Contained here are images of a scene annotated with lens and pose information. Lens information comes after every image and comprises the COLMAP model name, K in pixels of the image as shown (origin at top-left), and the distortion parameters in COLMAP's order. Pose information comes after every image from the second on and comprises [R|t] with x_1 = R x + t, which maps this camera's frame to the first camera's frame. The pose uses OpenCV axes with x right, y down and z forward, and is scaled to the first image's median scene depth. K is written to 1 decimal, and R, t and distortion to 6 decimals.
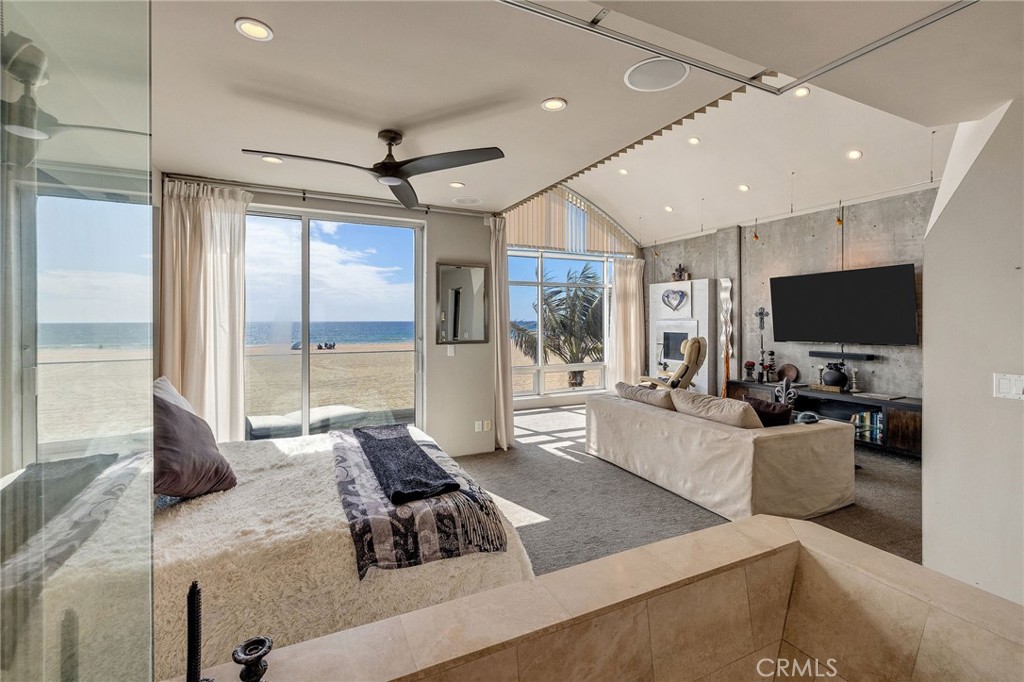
lens RADIAL K [[425.2, 0, 515.3], [0, 425.2, 322.6], [0, 0, 1]] dist [-0.000807, -0.000074]
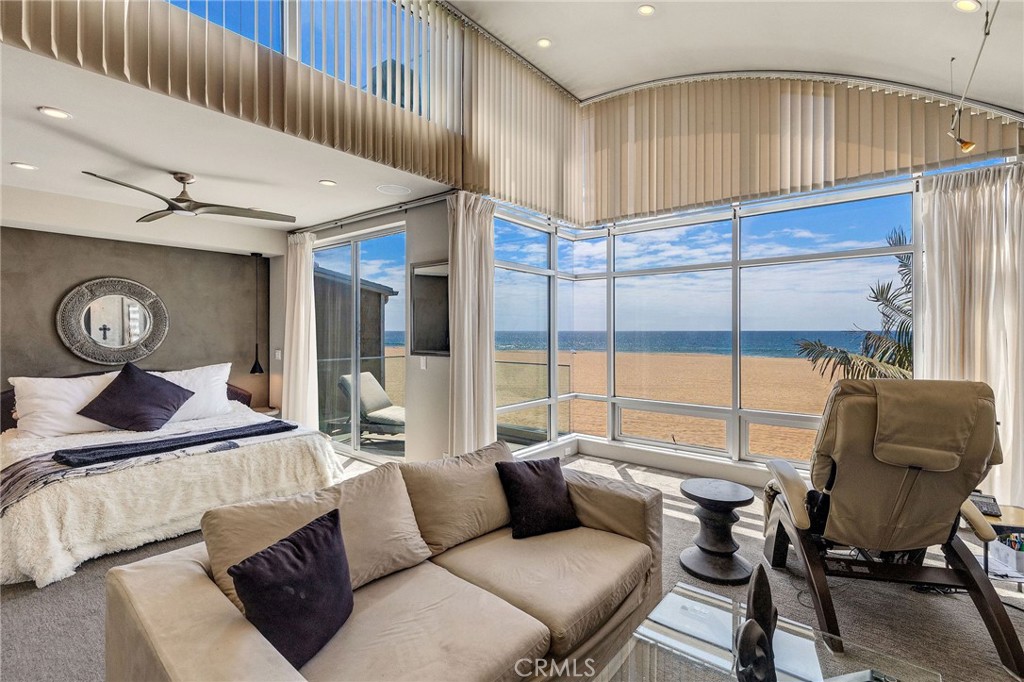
lens RADIAL K [[467.9, 0, 511.9], [0, 467.9, 330.7], [0, 0, 1]] dist [0.000978, 0.000085]
pose [[0.450096, 0.002123, -0.892978, 0.597042], [-0.005547, 0.999985, -0.000419, -0.000592], [0.892963, 0.005142, 0.450101, 0.559141]]
